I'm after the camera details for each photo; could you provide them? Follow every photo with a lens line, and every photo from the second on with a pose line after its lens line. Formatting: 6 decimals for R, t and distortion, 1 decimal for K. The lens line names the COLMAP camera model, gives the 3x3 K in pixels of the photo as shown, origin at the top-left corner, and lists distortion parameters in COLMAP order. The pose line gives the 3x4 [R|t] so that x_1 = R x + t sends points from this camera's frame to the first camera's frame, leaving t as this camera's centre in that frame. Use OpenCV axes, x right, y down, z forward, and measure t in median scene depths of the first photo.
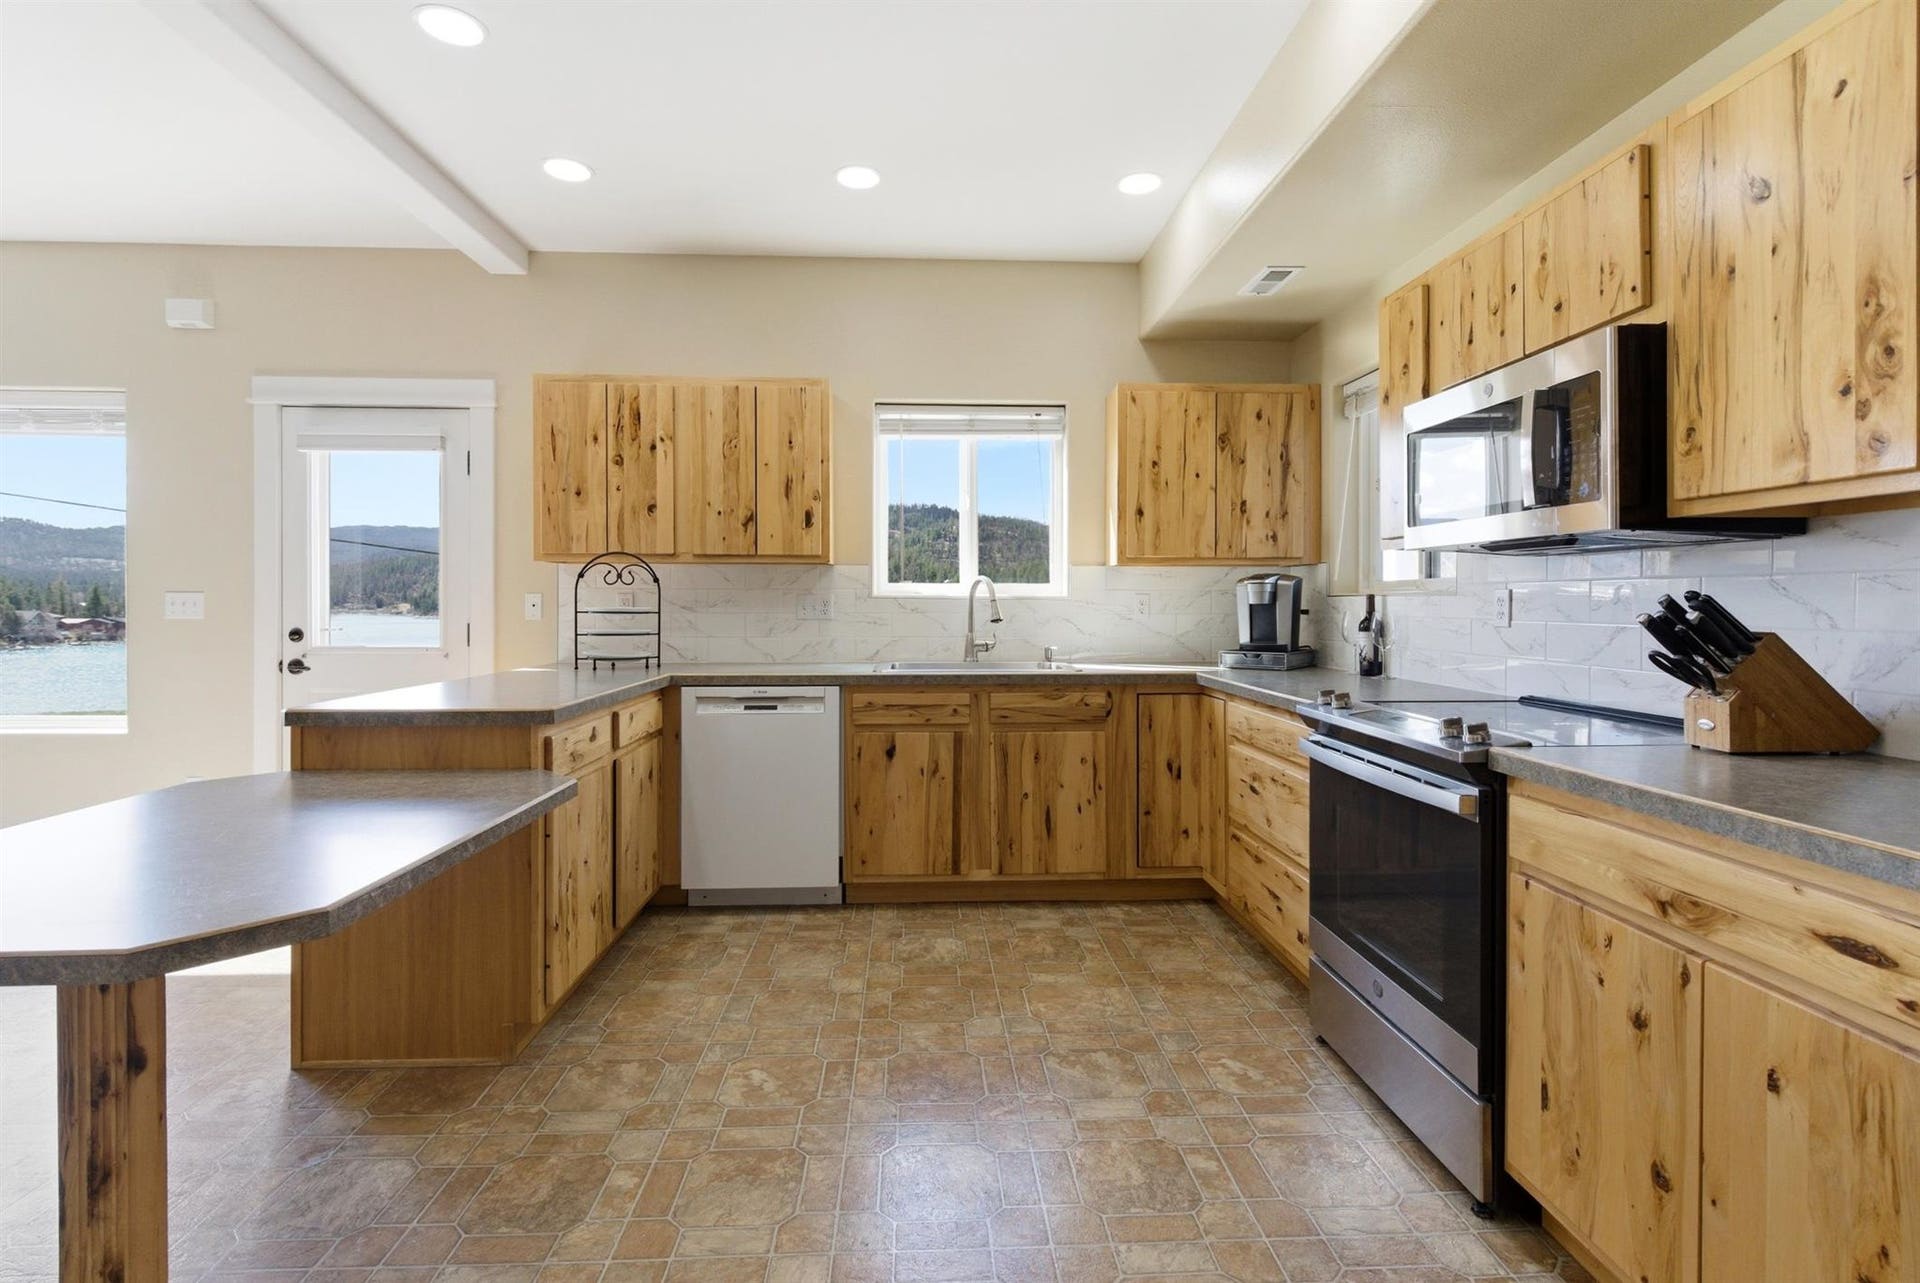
lens RADIAL K [[907.5, 0, 954.7], [0, 907.5, 600.3], [0, 0, 1]] dist [0.002265, 0.000056]
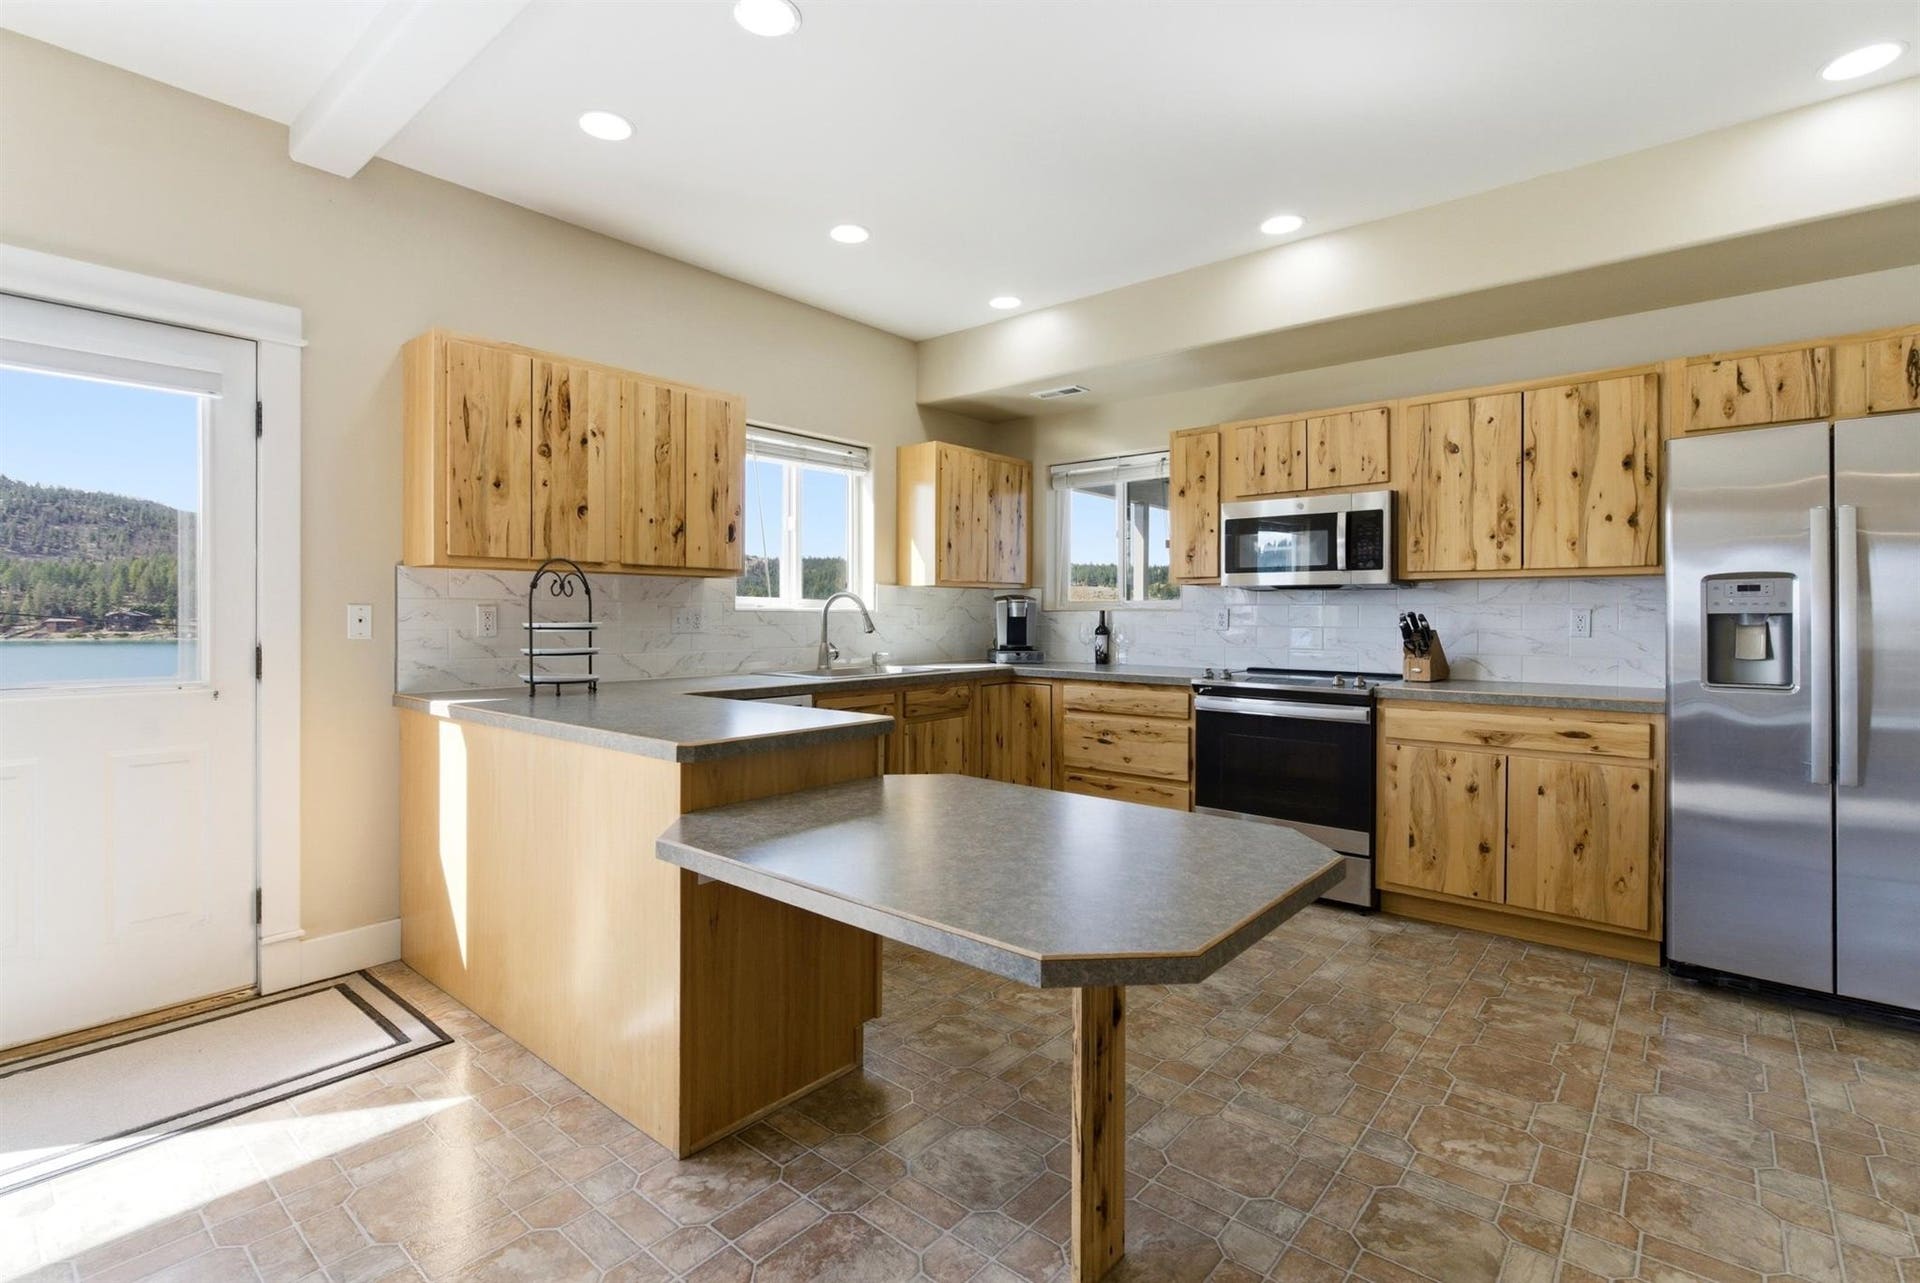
lens RADIAL K [[889.9, 0, 959.5], [0, 889.9, 610.4], [0, 0, 1]] dist [0.001959, -0.000581]
pose [[0.680677, 0.002754, 0.732578, -0.731459], [-0.003283, 0.999994, -0.000709, -0.004402], [-0.732576, -0.001922, 0.680682, 0.143733]]
